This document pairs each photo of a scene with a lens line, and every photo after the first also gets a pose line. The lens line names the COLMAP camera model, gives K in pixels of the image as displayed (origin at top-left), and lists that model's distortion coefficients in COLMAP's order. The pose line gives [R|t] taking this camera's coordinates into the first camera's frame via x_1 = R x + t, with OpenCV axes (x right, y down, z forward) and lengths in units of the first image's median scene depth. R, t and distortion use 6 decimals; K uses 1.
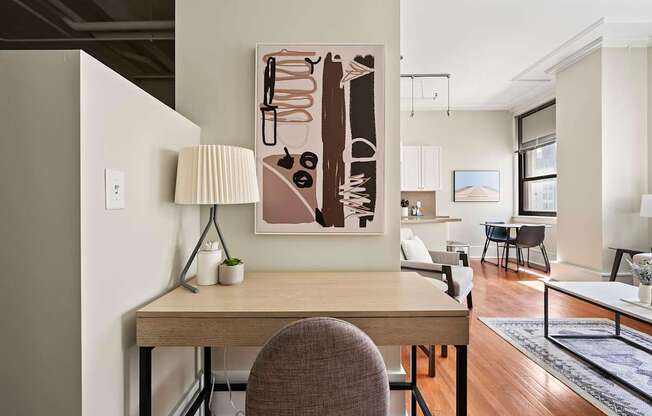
lens RADIAL K [[272.0, 0, 326.0], [0, 272.0, 208.0], [0, 0, 1]] dist [0.000782, 0.000115]
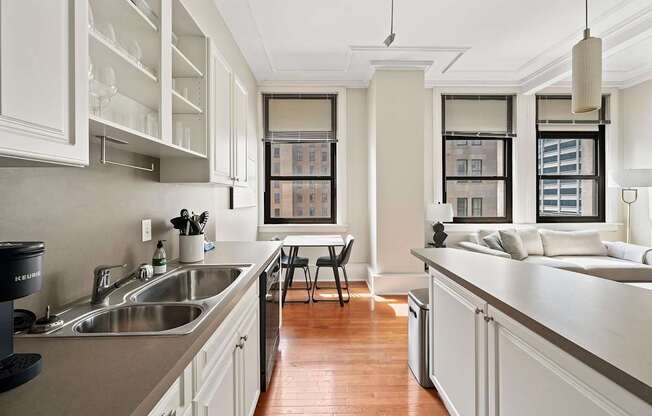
lens RADIAL K [[258.6, 0, 298.0], [0, 258.6, 207.8], [0, 0, 1]] dist [-0.000604, -0.000060]
pose [[-0.006730, 0.002298, 0.999975, -0.019602], [0.005664, 0.999981, -0.002260, -0.016482], [-0.999961, 0.005649, -0.006743, 0.924399]]
